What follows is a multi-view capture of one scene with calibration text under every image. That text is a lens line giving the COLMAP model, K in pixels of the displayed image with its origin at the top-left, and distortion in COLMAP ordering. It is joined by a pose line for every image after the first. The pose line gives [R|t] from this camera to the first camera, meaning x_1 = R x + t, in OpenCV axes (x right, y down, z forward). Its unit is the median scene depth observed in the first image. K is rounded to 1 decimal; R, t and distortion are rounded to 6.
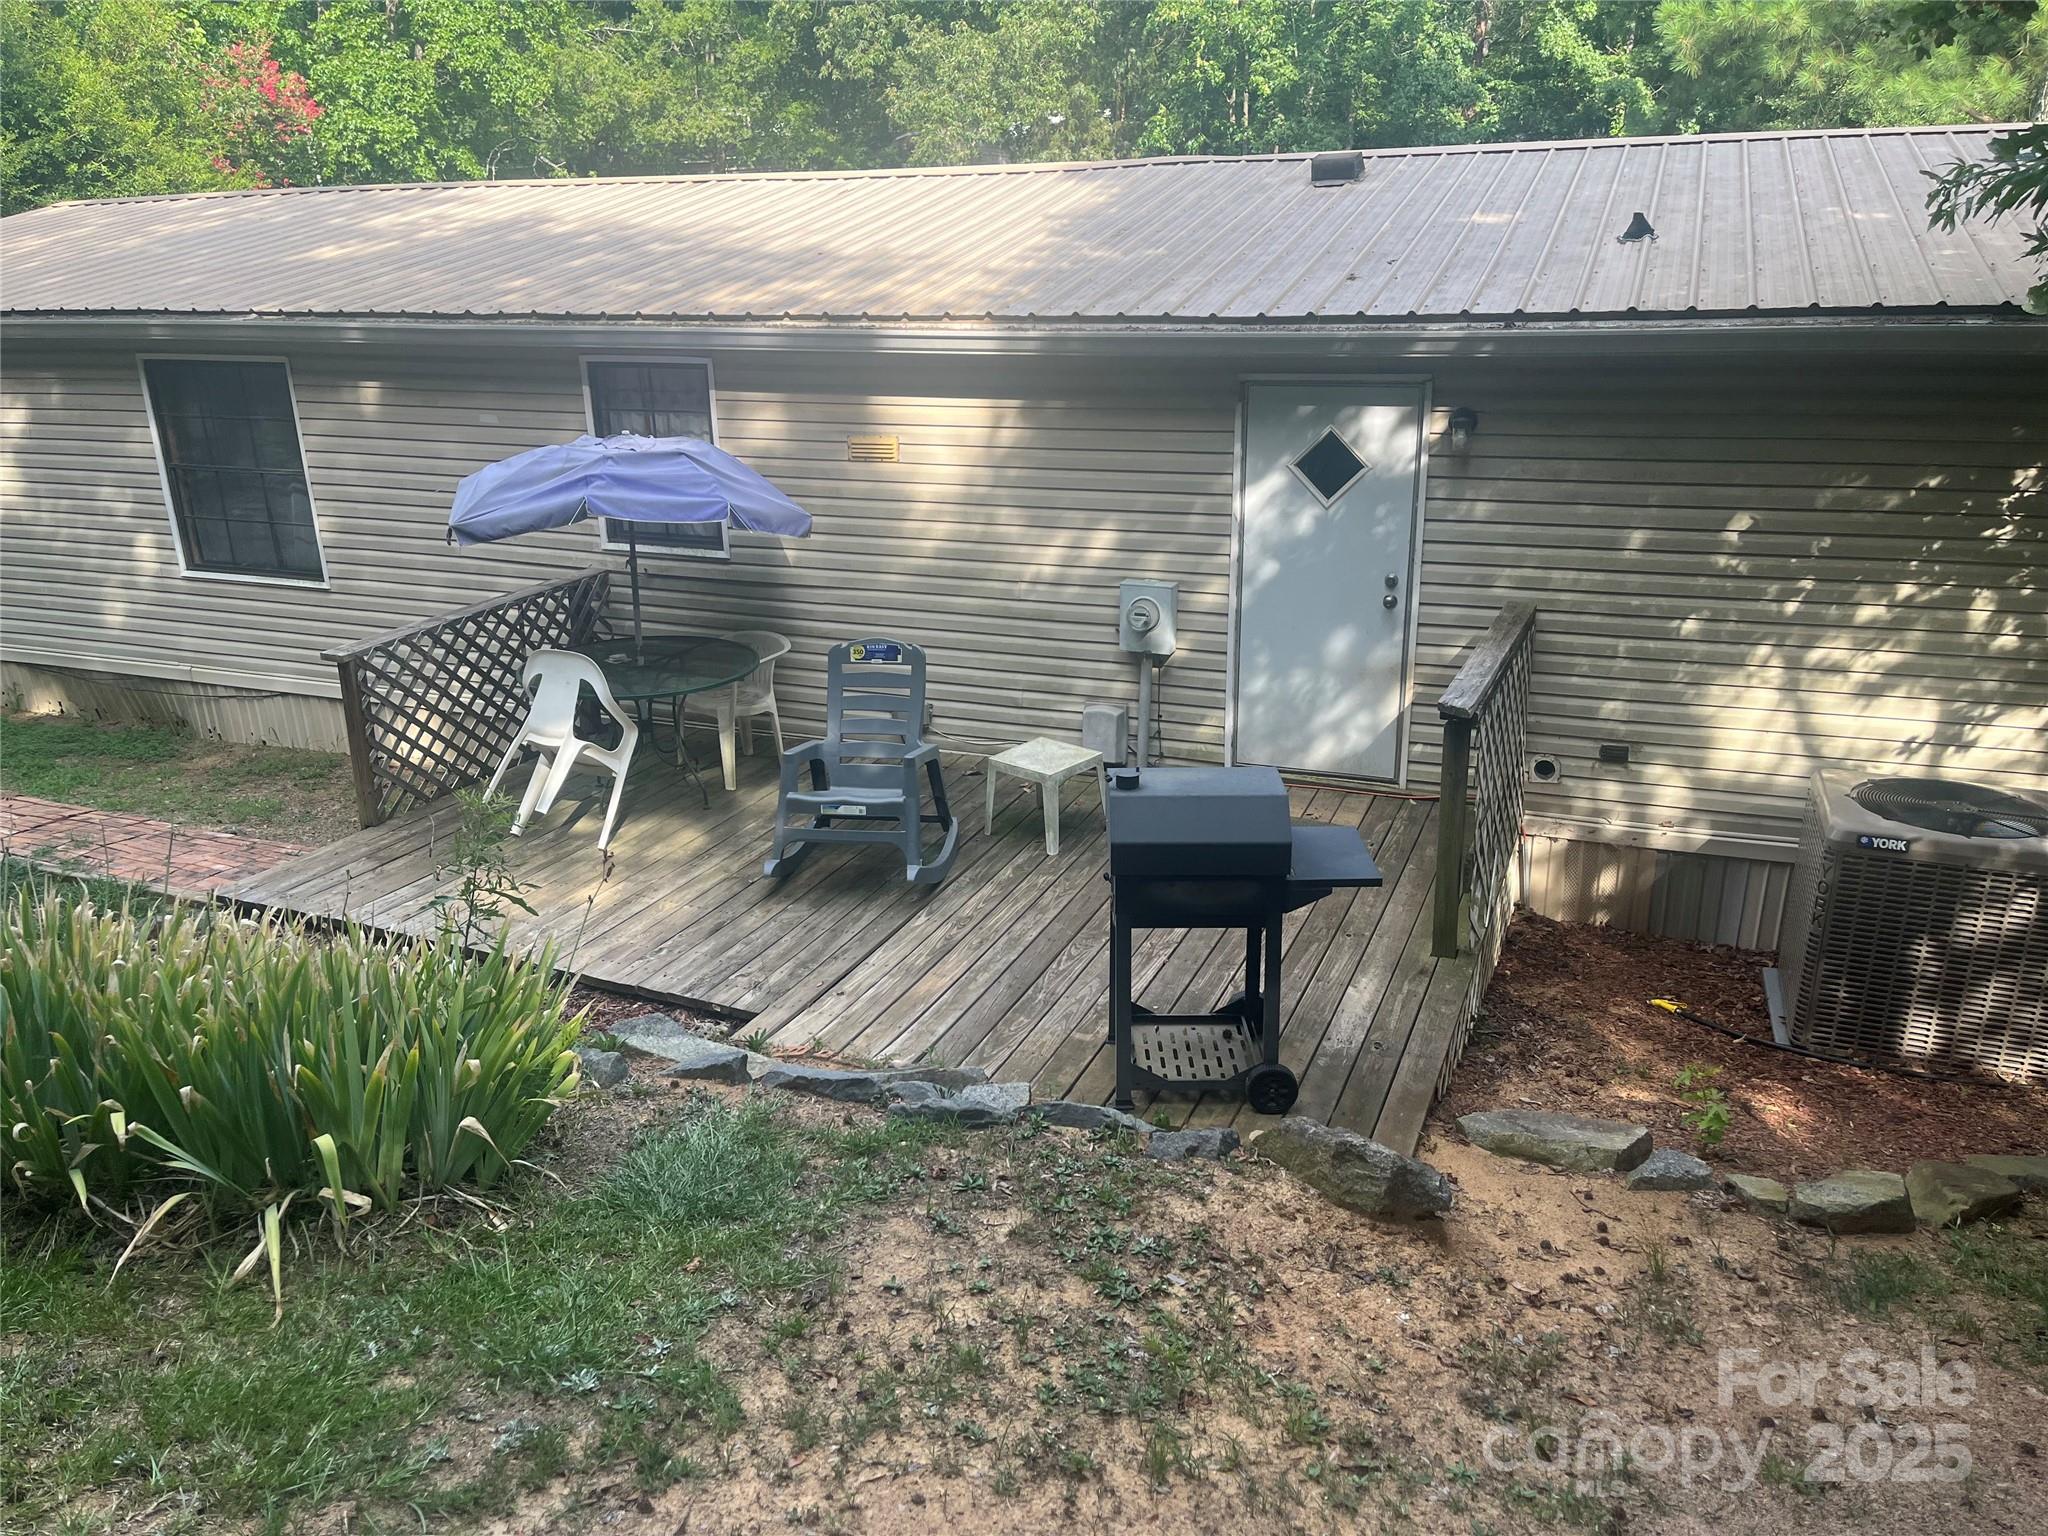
lens RADIAL K [[1558.7, 0, 1027.2], [0, 1558.7, 776.0], [0, 0, 1]] dist [0.054575, -0.067868]
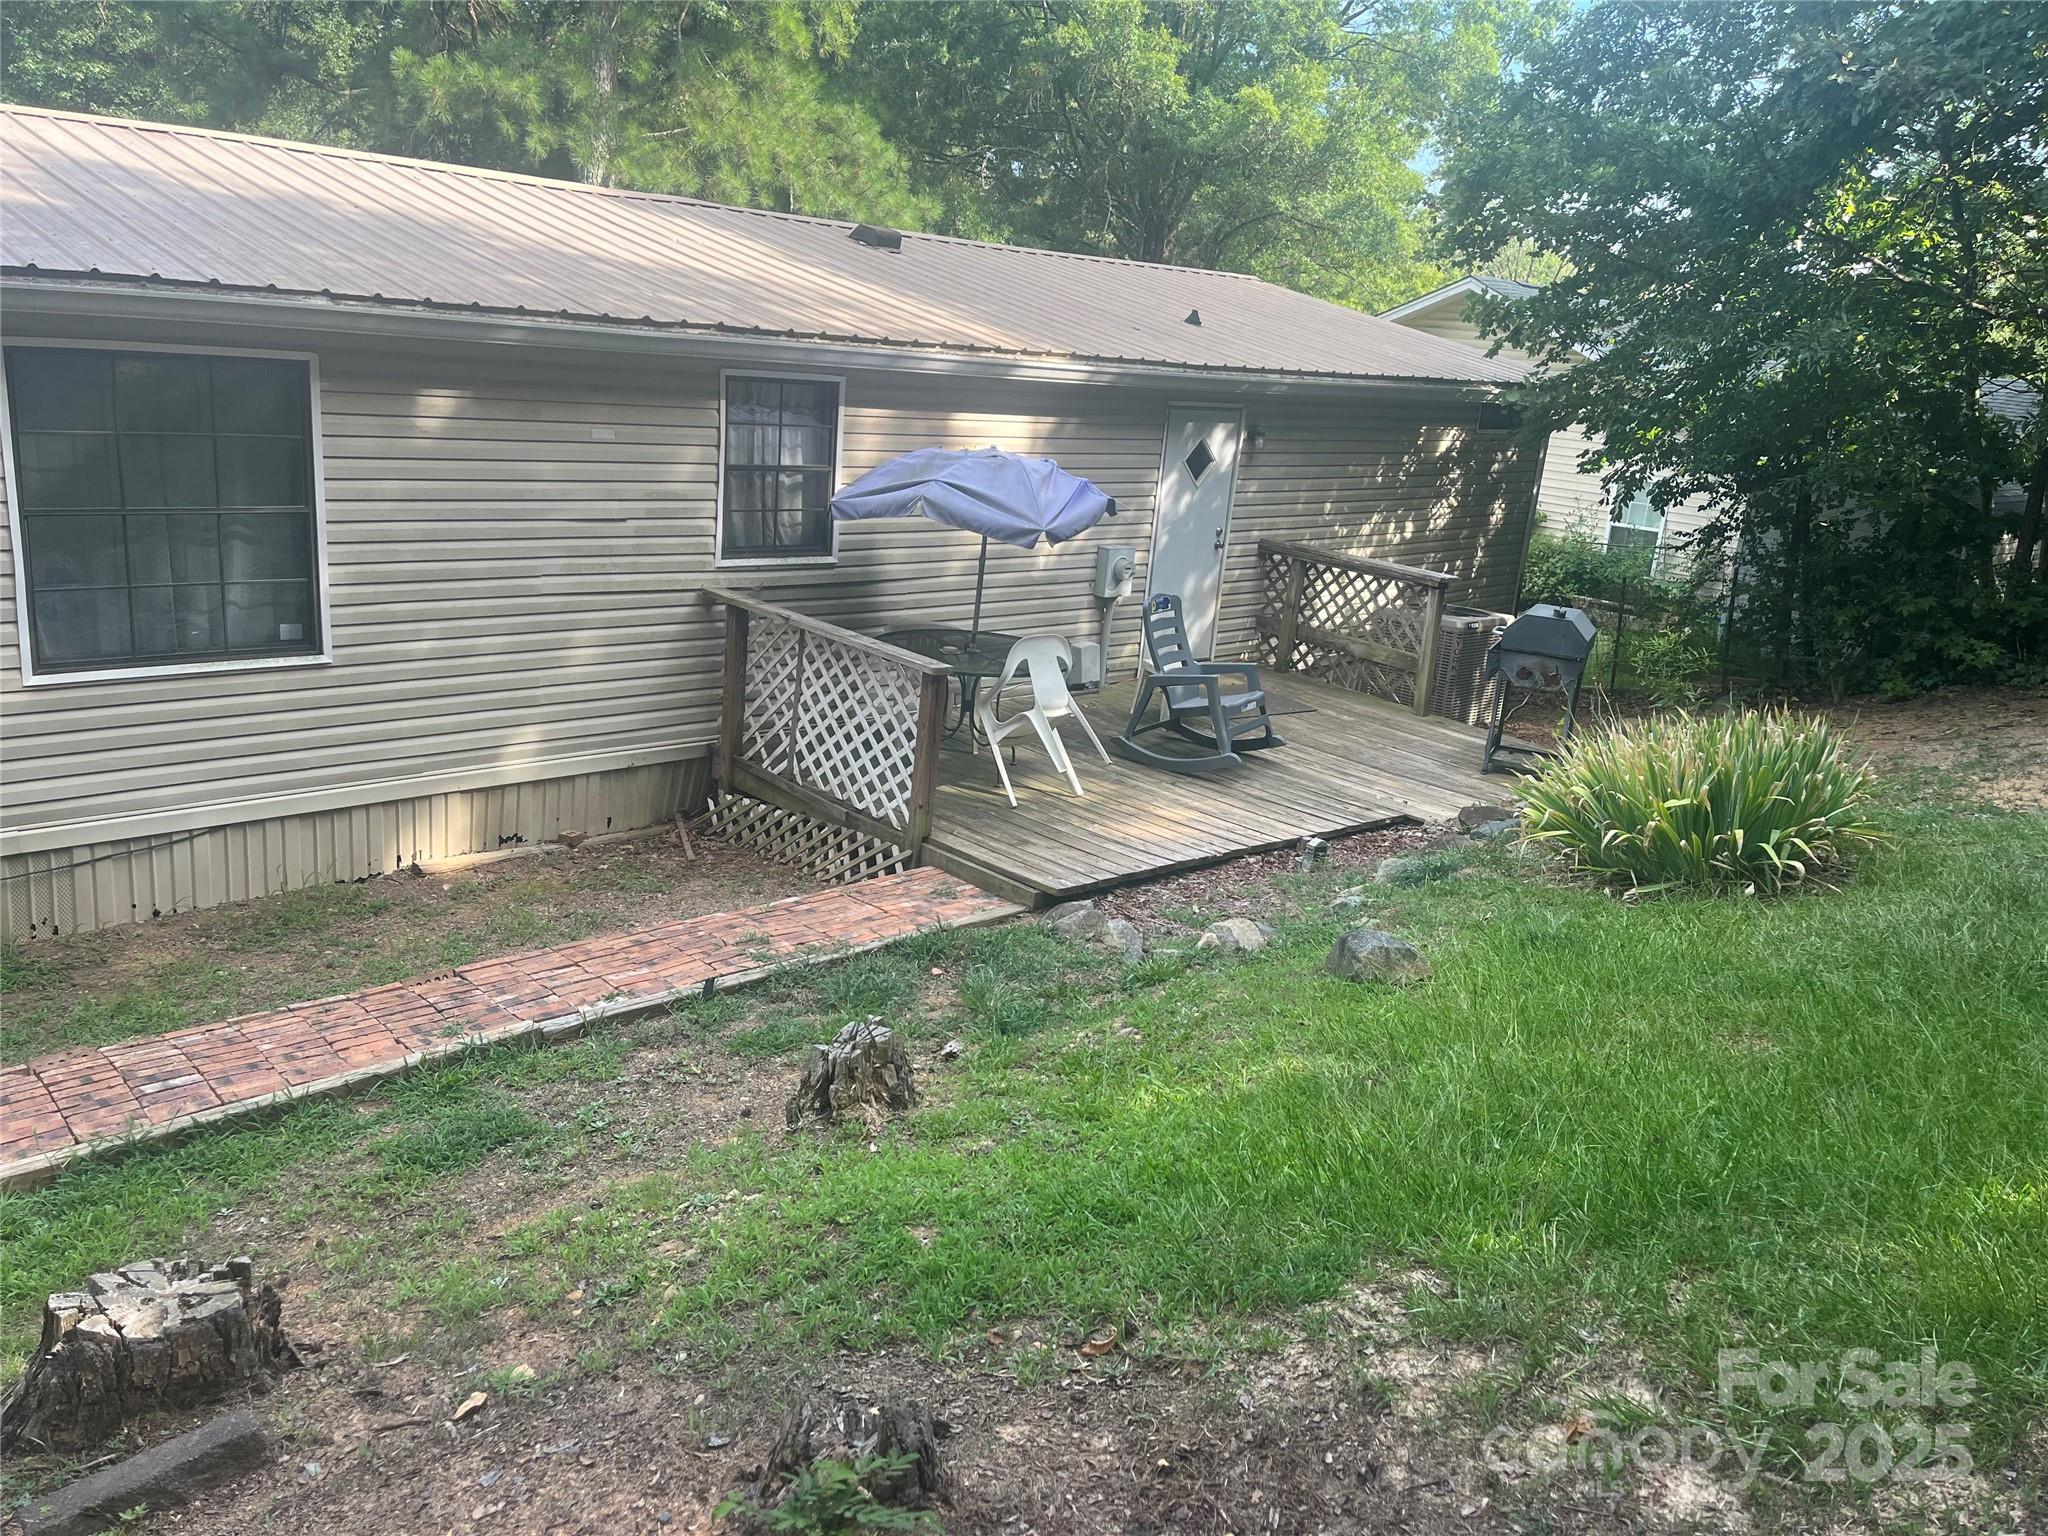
lens RADIAL K [[1558.7, 0, 1041.7], [0, 1558.7, 777.7], [0, 0, 1]] dist [0.054575, -0.067868]
pose [[0.394130, -0.203488, 0.896244, -1.161810], [0.205219, 0.970044, 0.129998, -0.109582], [-0.895850, 0.132690, 0.424083, 0.451607]]
